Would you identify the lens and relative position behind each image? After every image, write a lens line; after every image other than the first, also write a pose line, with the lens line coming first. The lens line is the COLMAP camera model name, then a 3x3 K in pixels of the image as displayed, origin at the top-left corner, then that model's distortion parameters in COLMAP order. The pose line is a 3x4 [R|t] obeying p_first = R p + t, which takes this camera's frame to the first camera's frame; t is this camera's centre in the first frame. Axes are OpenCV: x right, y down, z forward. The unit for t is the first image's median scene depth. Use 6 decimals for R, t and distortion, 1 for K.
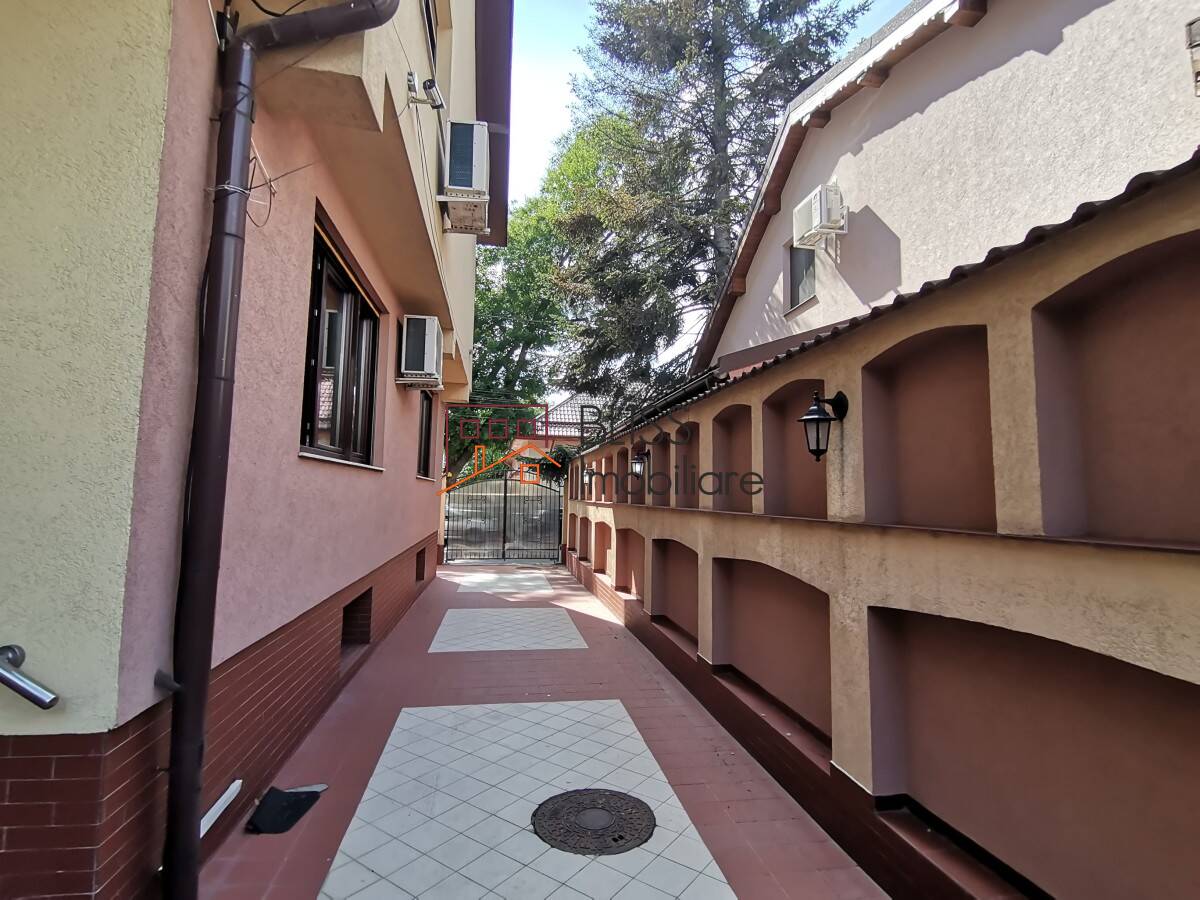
lens RADIAL K [[602.1, 0, 600.9], [0, 602.1, 447.5], [0, 0, 1]] dist [0.022724, -0.008469]
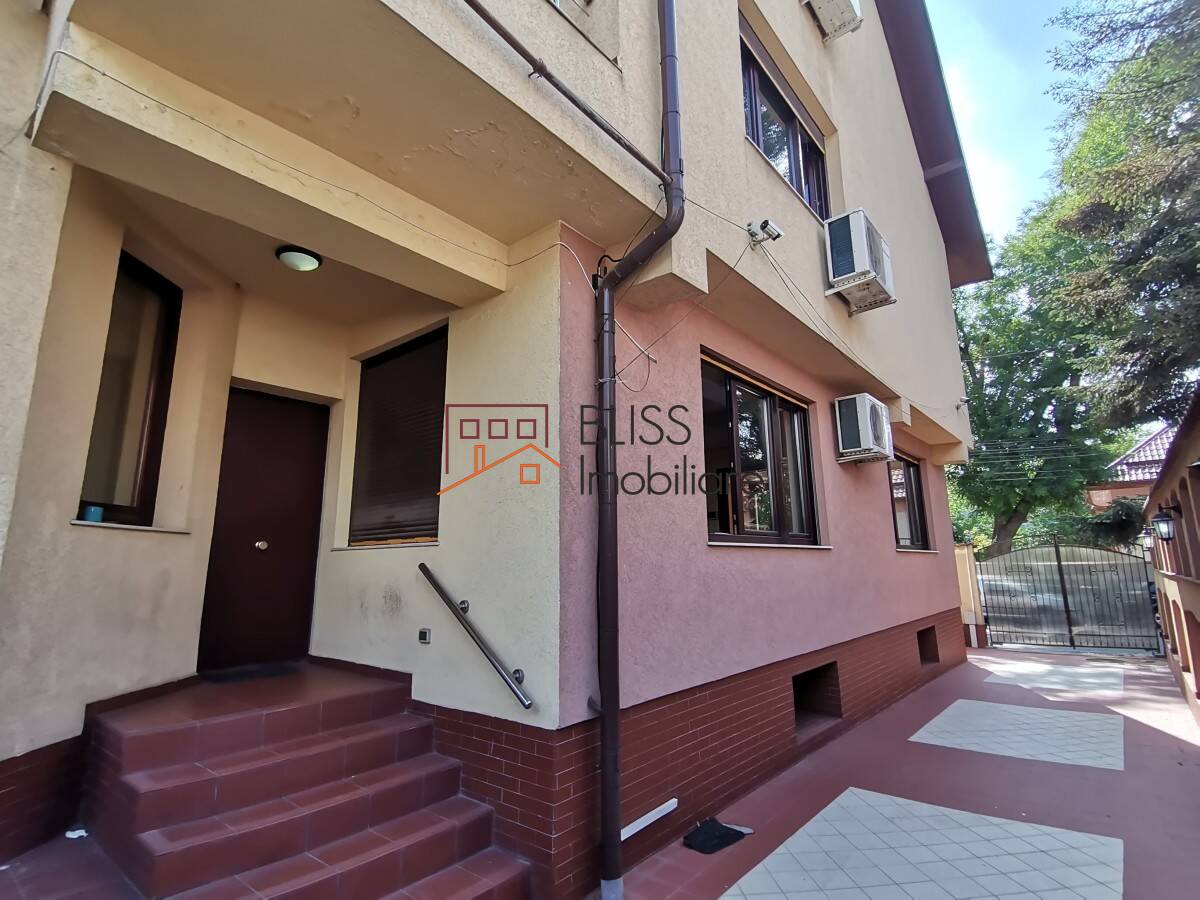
lens RADIAL K [[602.1, 0, 601.0], [0, 602.1, 447.1], [0, 0, 1]] dist [0.022724, -0.008469]
pose [[0.645036, -0.176519, -0.743485, 0.221421], [0.088539, 0.983665, -0.156728, -0.006841], [0.759006, 0.035268, 0.650128, -0.002441]]
